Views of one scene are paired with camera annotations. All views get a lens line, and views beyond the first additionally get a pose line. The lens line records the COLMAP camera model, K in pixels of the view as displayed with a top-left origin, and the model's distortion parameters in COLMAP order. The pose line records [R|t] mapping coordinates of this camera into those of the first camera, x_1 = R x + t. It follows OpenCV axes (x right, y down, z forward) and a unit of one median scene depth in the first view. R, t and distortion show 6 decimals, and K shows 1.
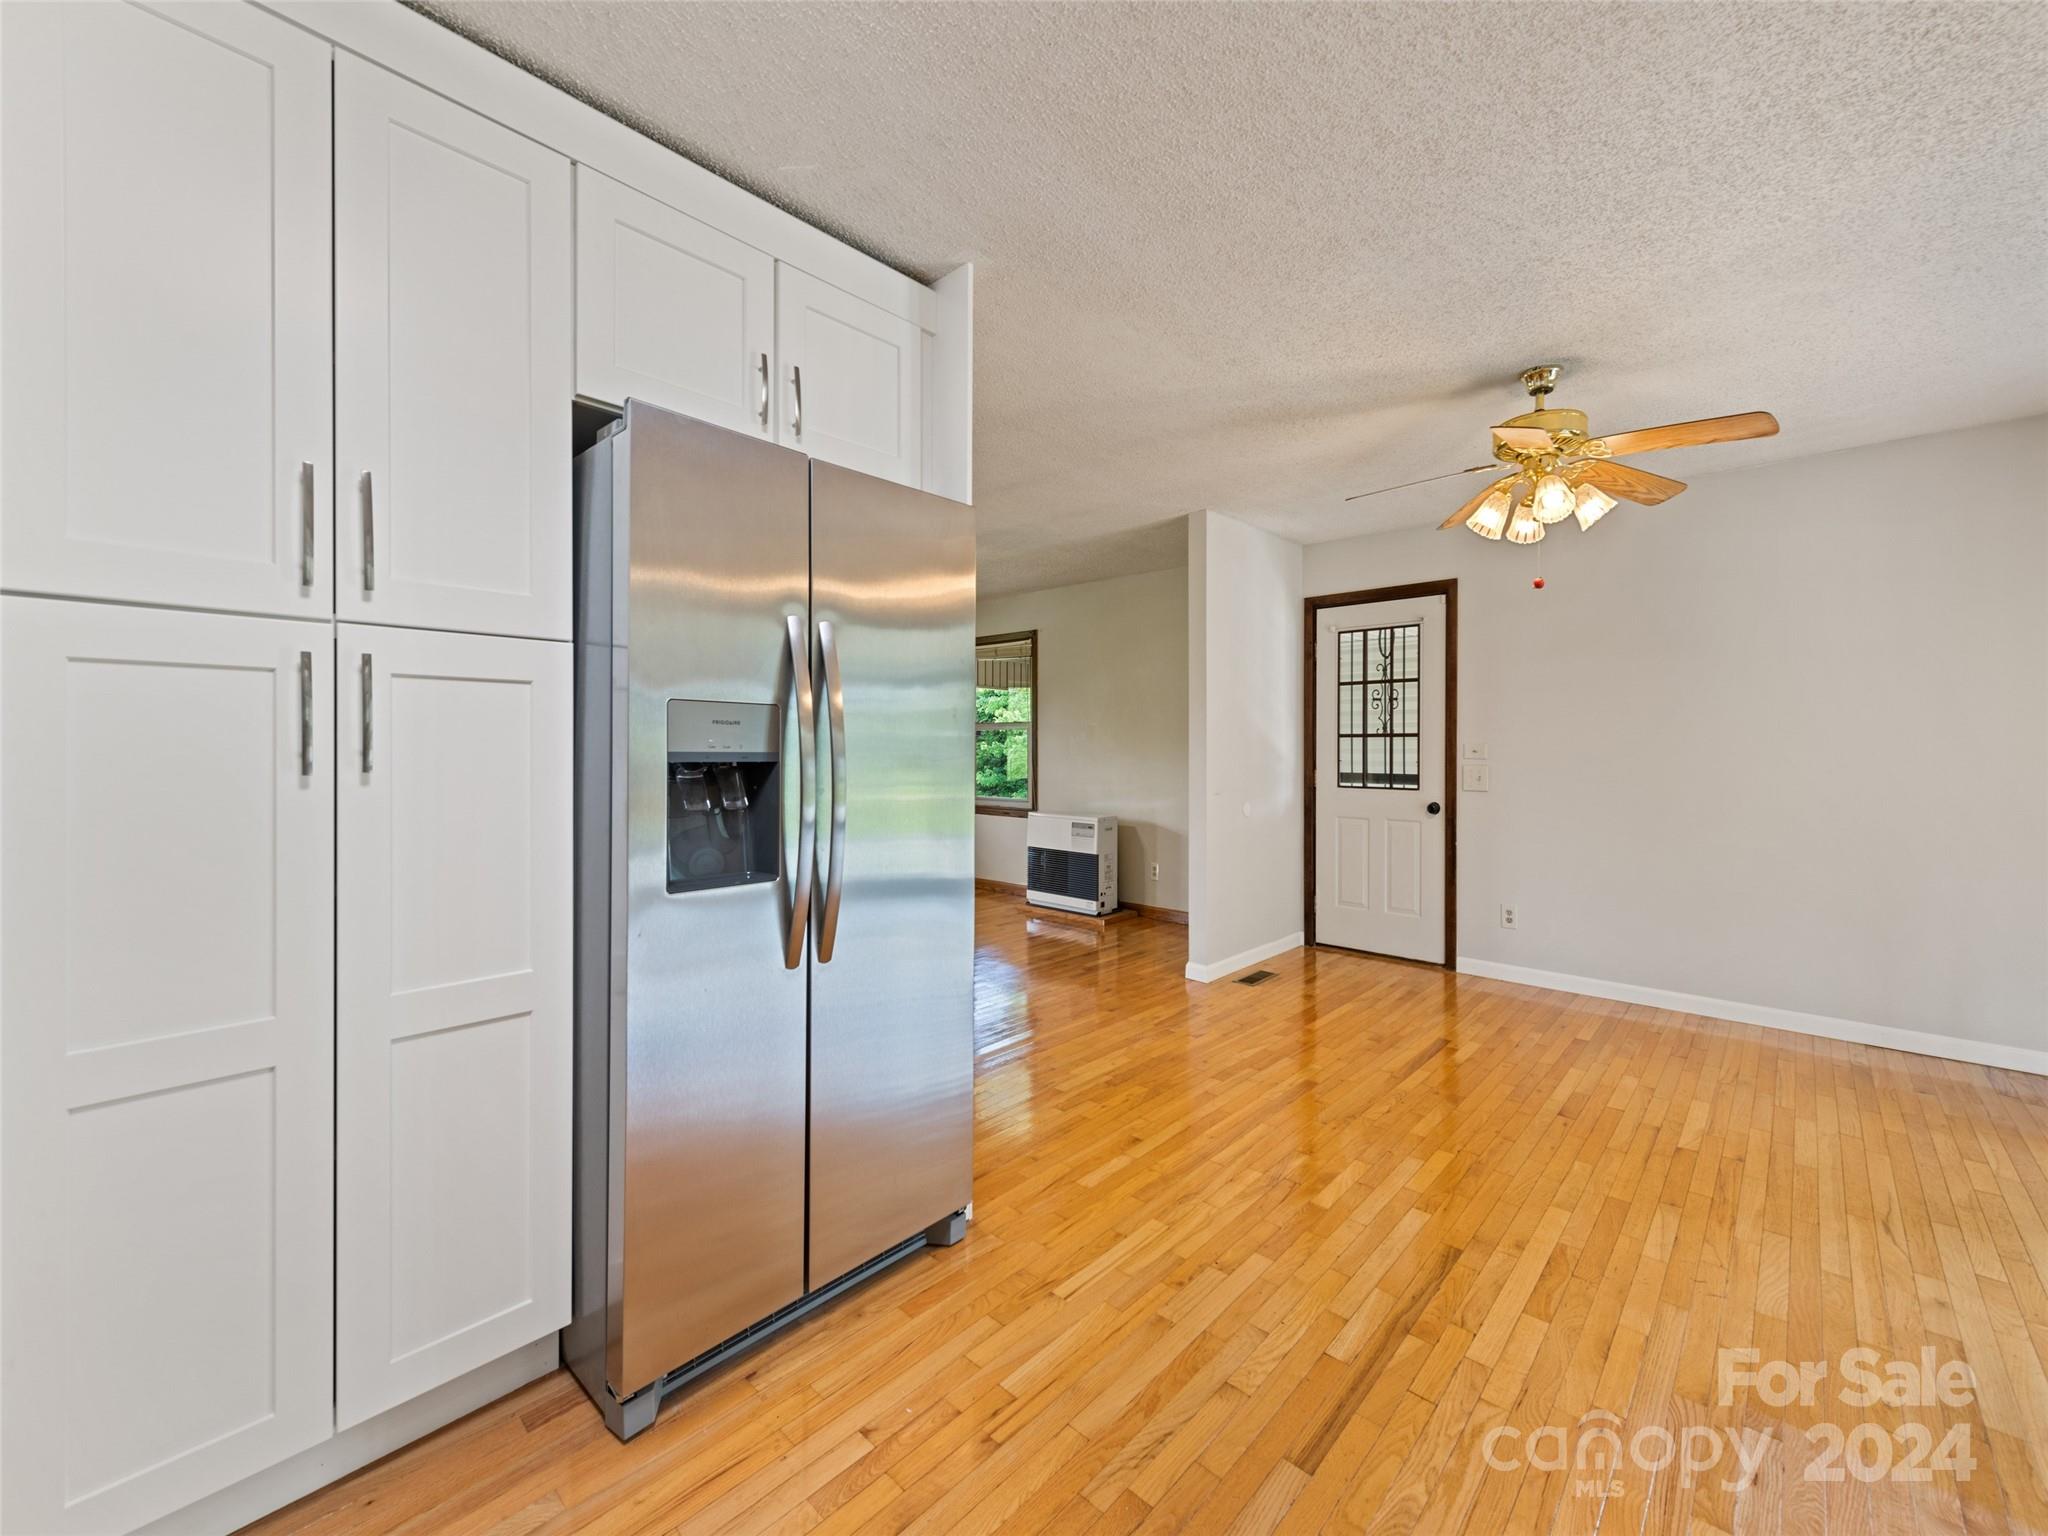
lens RADIAL K [[809.9, 0, 1021.5], [0, 809.9, 755.8], [0, 0, 1]] dist [0.006076, -0.002626]
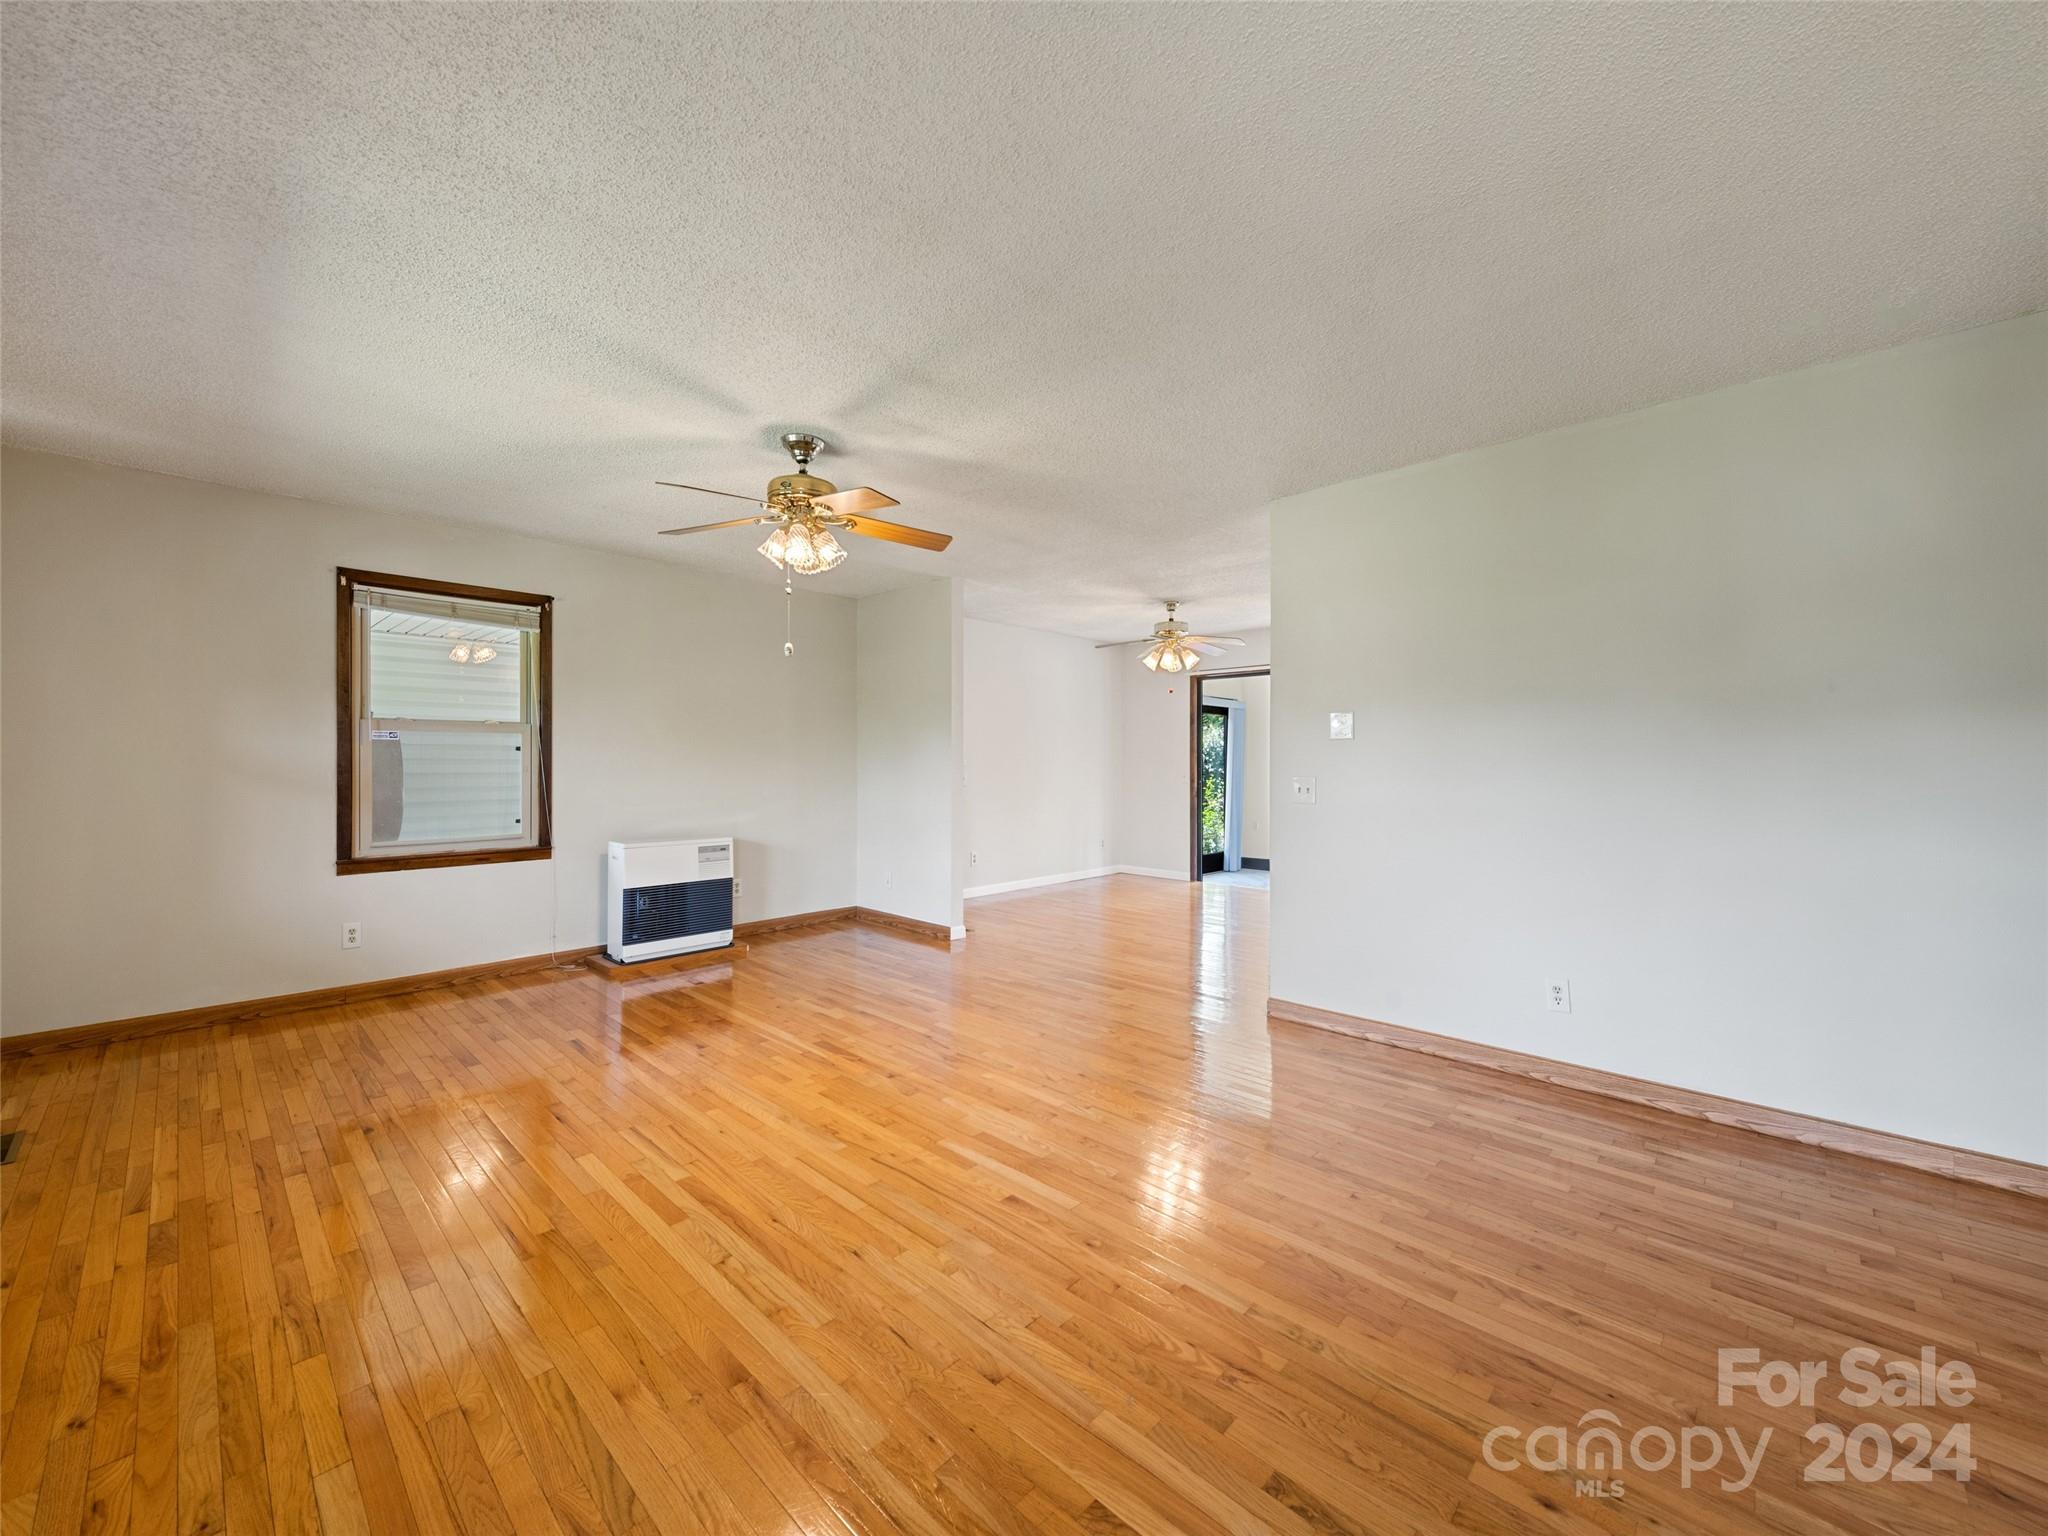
lens RADIAL K [[809.9, 0, 1022.2], [0, 809.9, 762.5], [0, 0, 1]] dist [0.006076, -0.002626]
pose [[-0.010257, -0.008374, 0.999912, -2.101429], [0.006976, 0.999940, 0.008446, -0.032682], [-0.999923, 0.007062, -0.010198, 1.742953]]
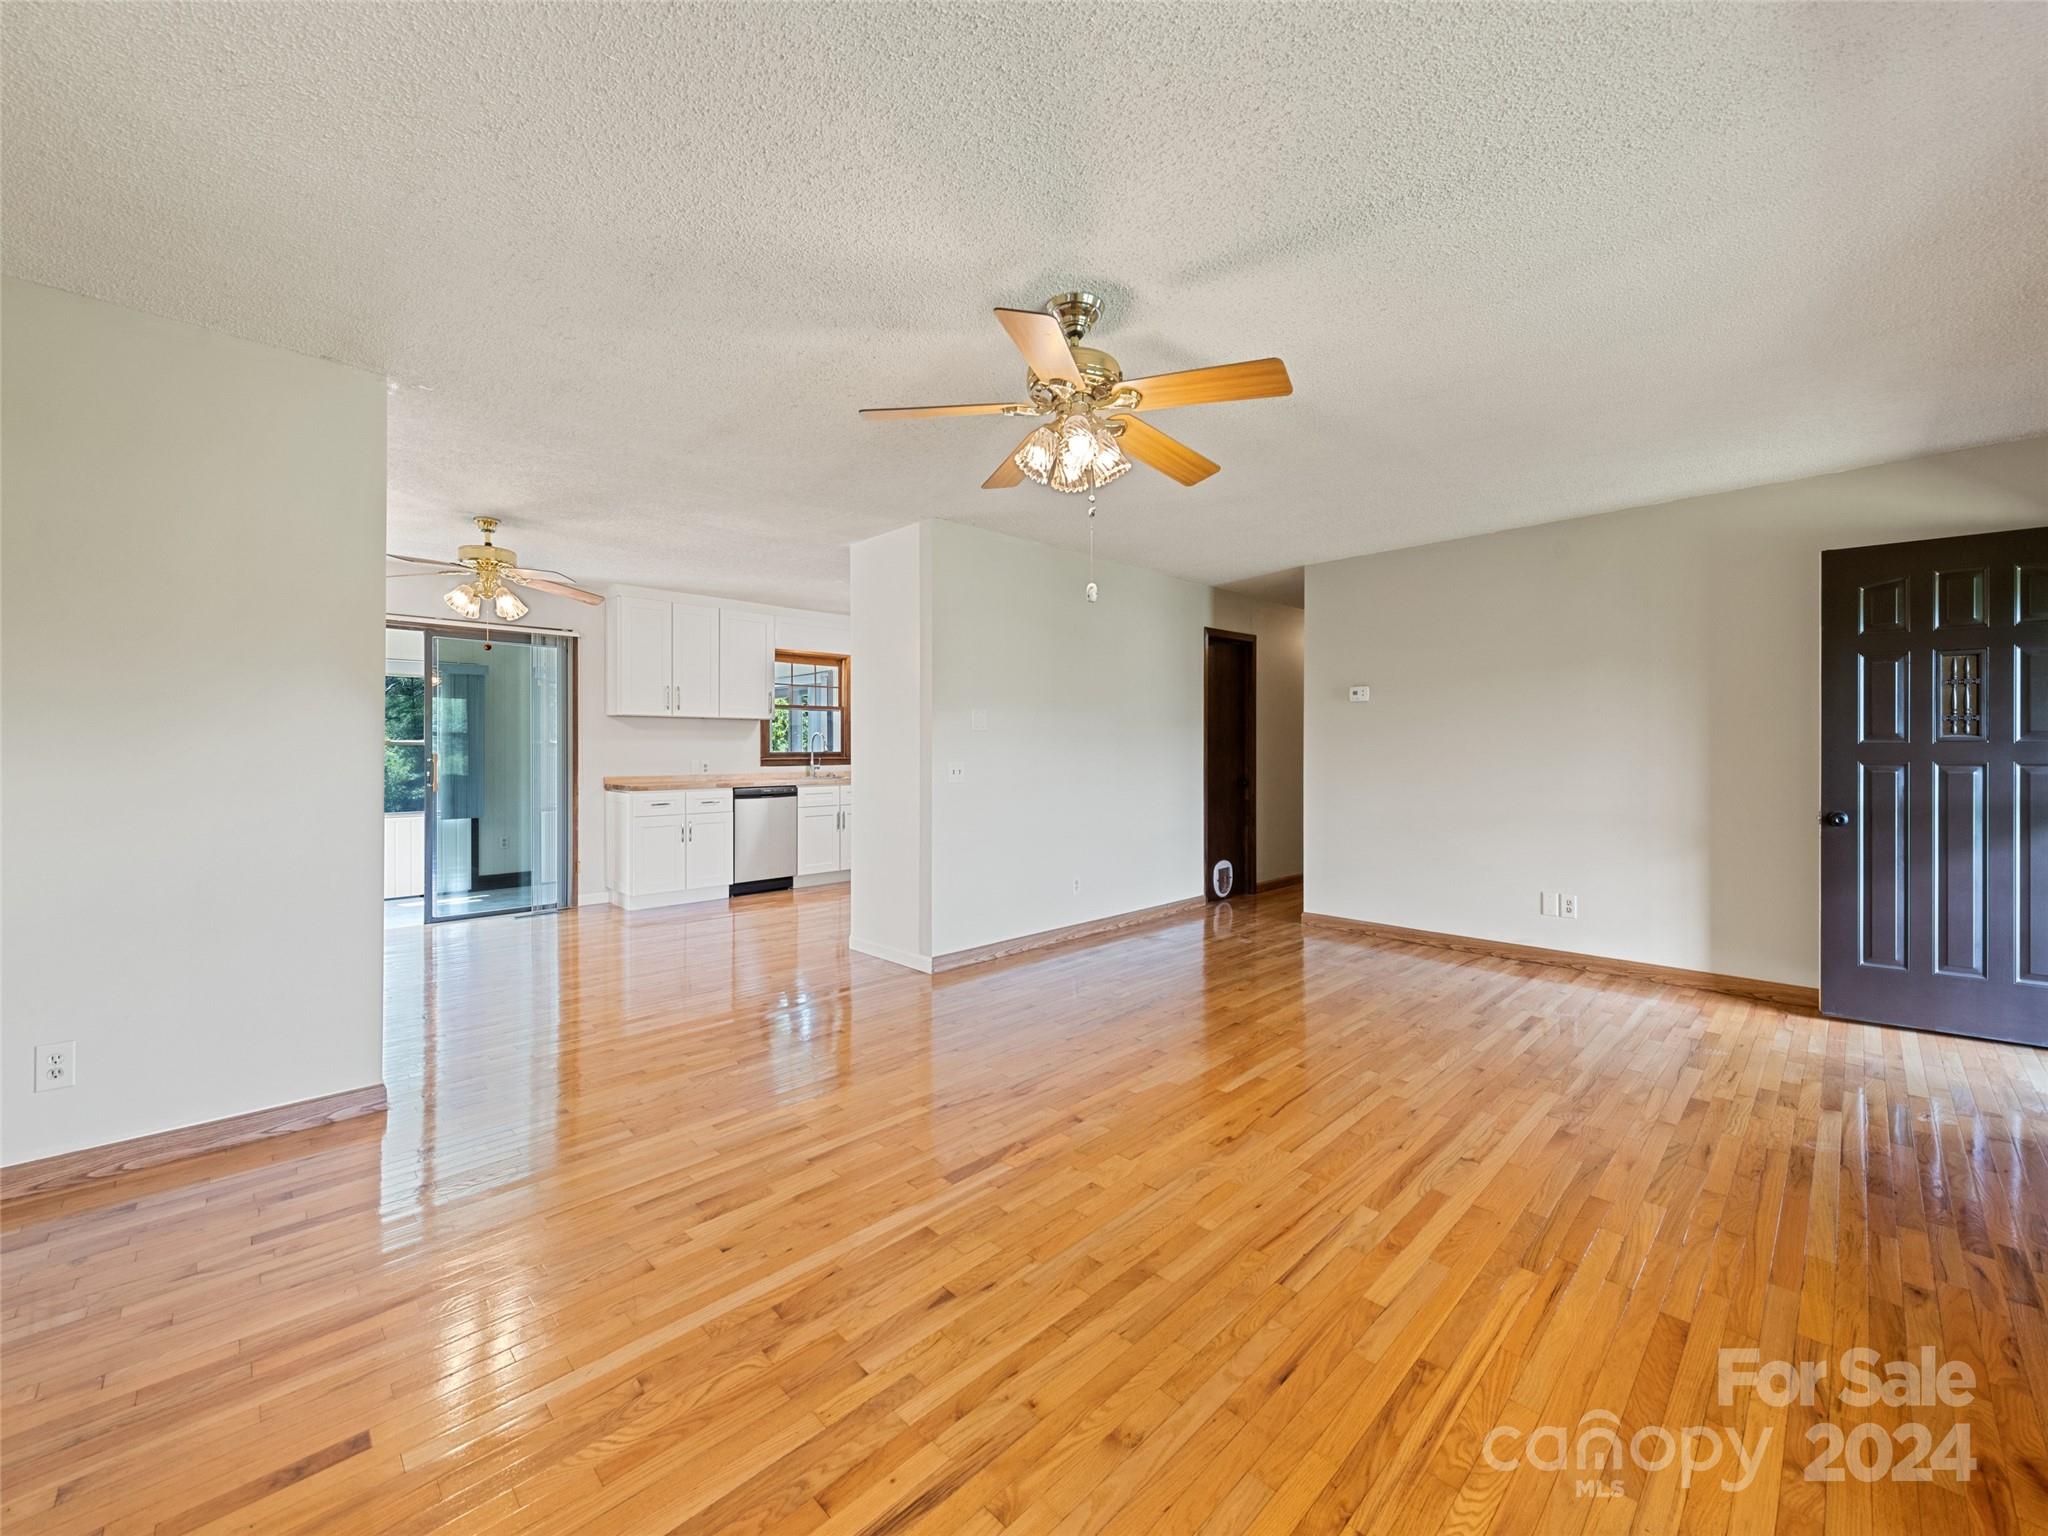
lens RADIAL K [[809.9, 0, 1054.0], [0, 809.9, 735.1], [0, 0, 1]] dist [0.006076, -0.002626]
pose [[-0.999990, -0.000716, 0.004436, -0.634511], [-0.000754, 0.999964, -0.008492, -0.024458], [-0.004430, -0.008495, -0.999954, 3.168338]]
